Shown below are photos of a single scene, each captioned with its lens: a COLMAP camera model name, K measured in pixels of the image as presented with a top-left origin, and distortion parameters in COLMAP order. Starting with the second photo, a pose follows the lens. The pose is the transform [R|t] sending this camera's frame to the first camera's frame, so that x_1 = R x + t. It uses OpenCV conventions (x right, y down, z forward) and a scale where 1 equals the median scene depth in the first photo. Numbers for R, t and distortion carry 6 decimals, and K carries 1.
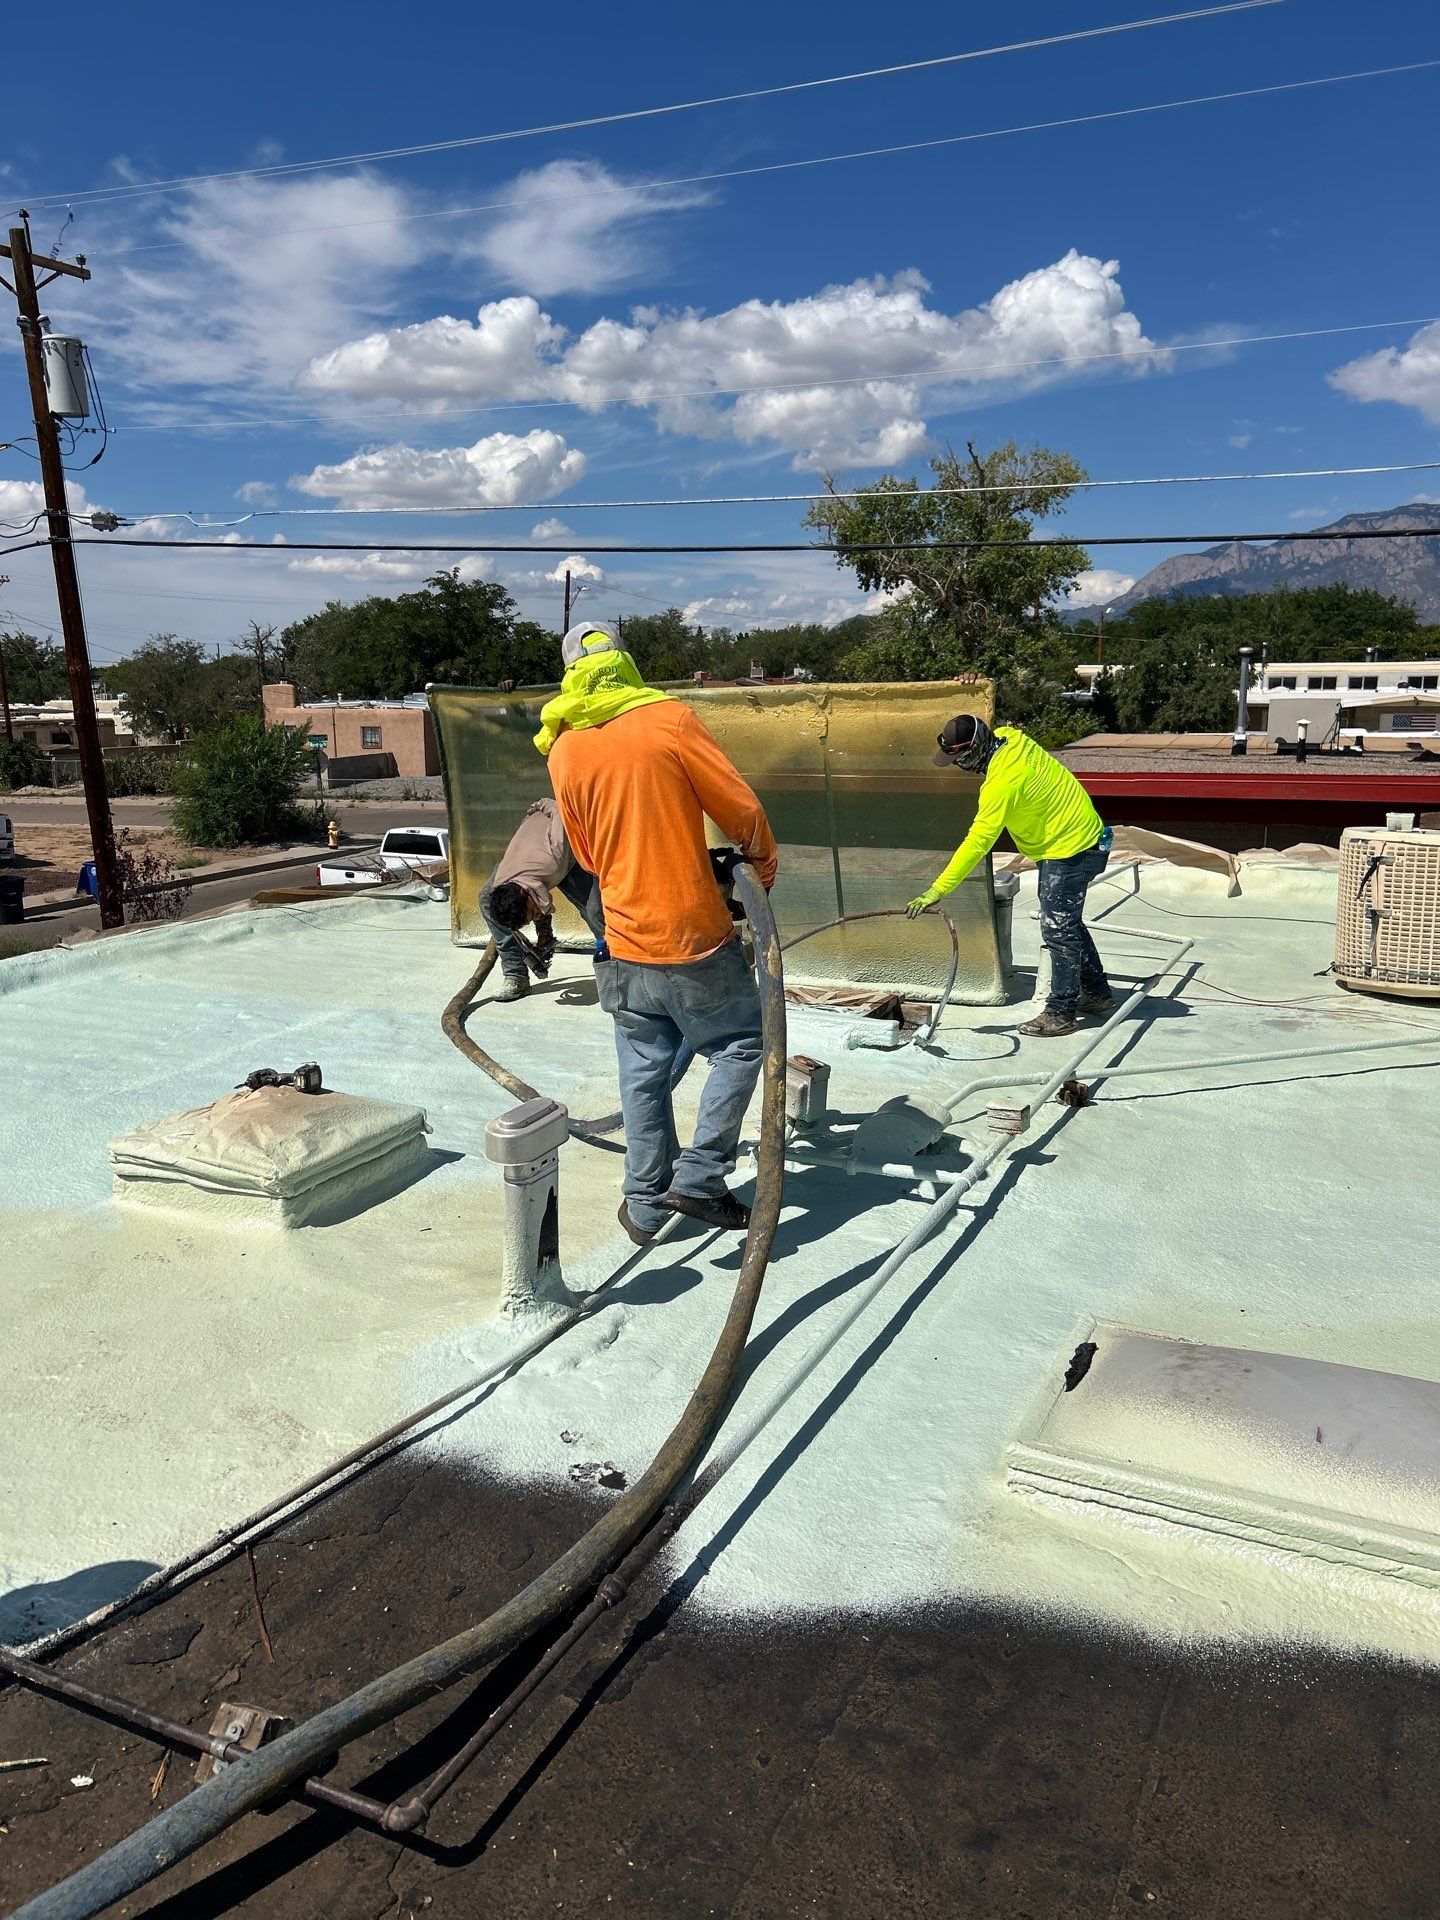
lens RADIAL K [[1459.9, 0, 713.4], [0, 1459.9, 970.1], [0, 0, 1]] dist [0.023568, -0.015757]
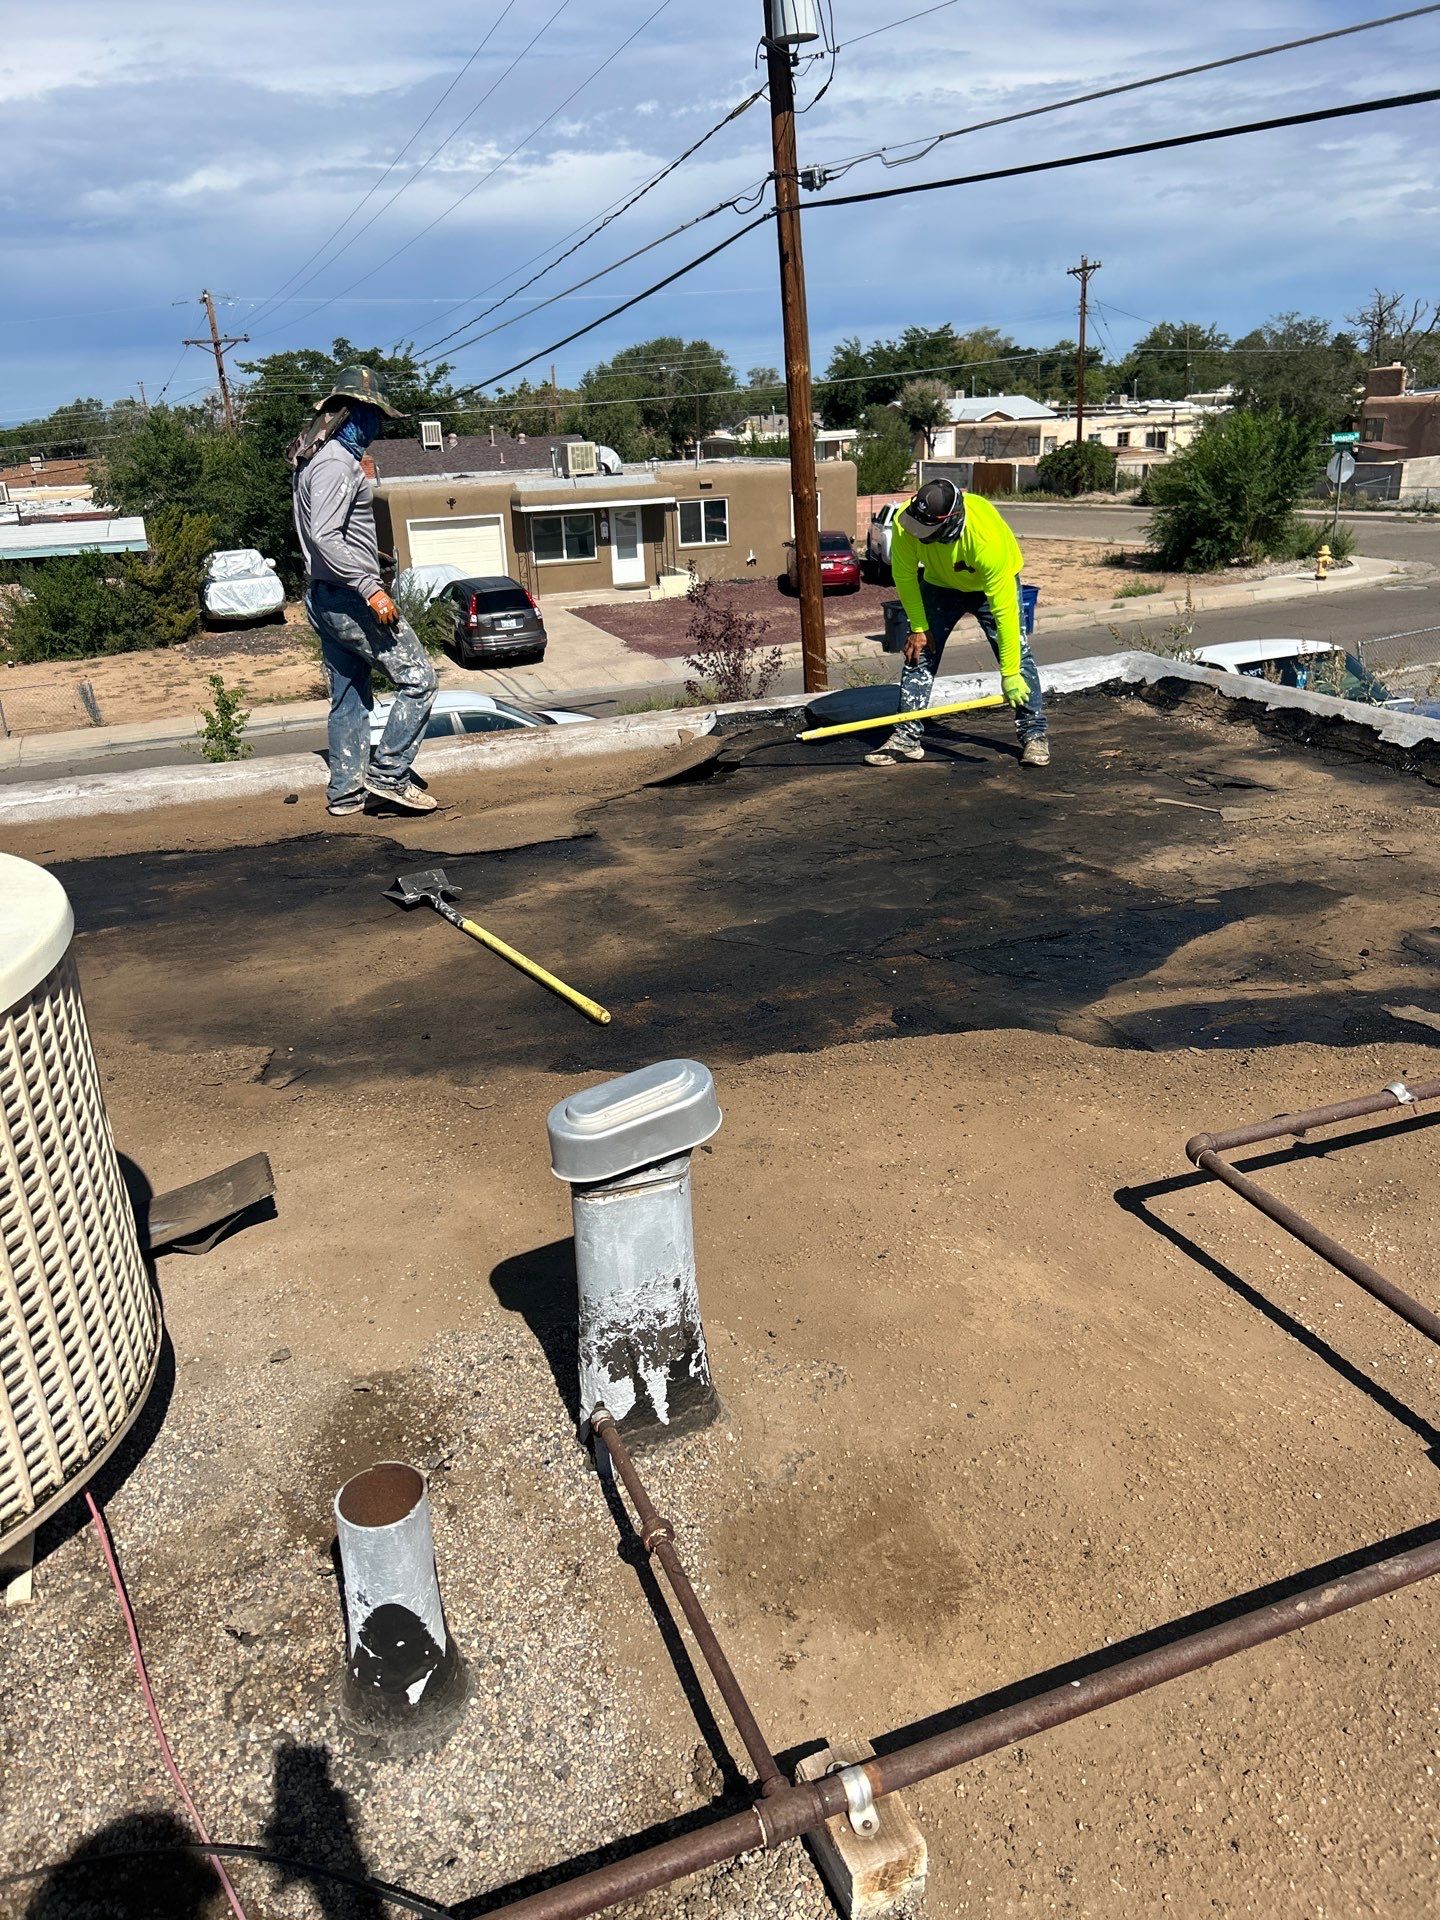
lens RADIAL K [[1463.4, 0, 729.4], [0, 1463.4, 944.5], [0, 0, 1]] dist [0.047919, -0.052903]
pose [[0.740767, 0.204788, -0.639786, 0.043279], [-0.088256, 0.973813, 0.209520, -0.017406], [0.665939, -0.098740, 0.739443, 0.092574]]
